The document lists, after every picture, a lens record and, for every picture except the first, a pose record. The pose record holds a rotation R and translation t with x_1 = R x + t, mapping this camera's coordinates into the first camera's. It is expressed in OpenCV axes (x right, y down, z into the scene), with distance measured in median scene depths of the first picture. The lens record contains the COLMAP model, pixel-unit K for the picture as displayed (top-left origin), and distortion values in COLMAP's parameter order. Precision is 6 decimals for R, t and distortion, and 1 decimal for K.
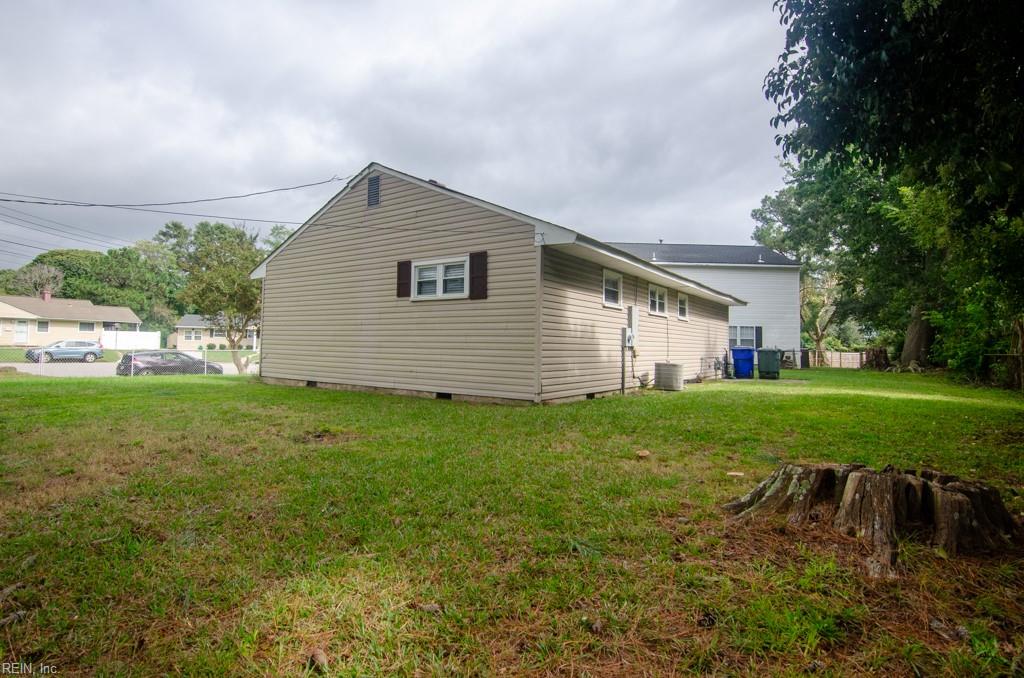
lens RADIAL K [[500.0, 0, 512.0], [0, 500.0, 339.0], [0, 0, 1]] dist [-0.000722, -0.011120]
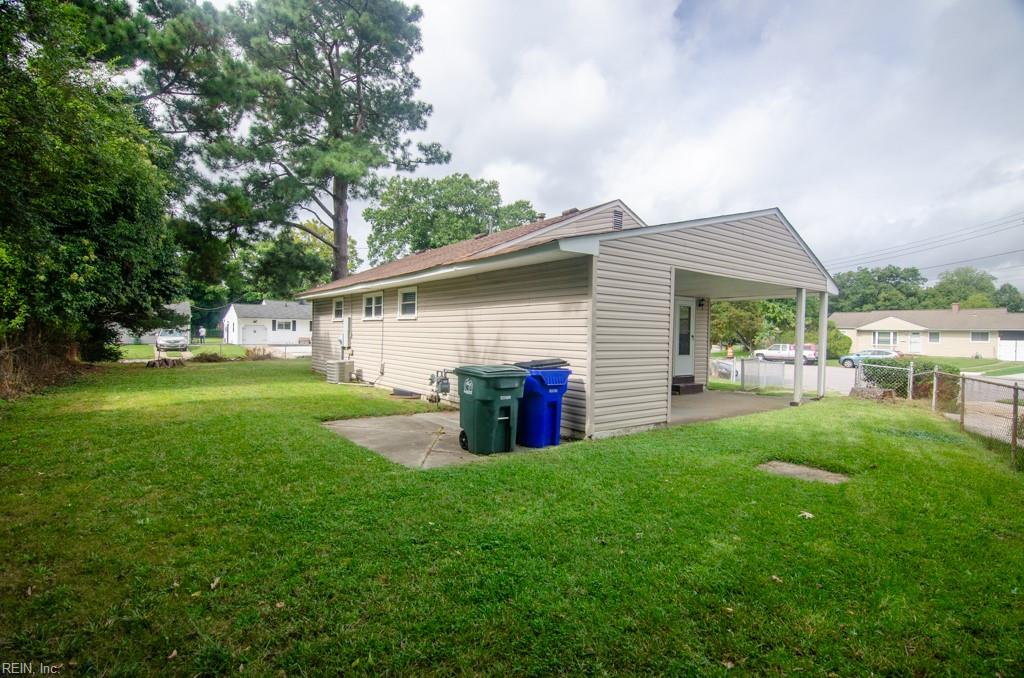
lens RADIAL K [[500.0, 0, 512.0], [0, 500.0, 339.0], [0, 0, 1]] dist [-0.000722, -0.011120]
pose [[-0.291941, -0.015446, -0.956312, 0.349732], [-0.009561, 0.999867, -0.013230, 0.001673], [0.956389, 0.005281, -0.292050, 0.452799]]
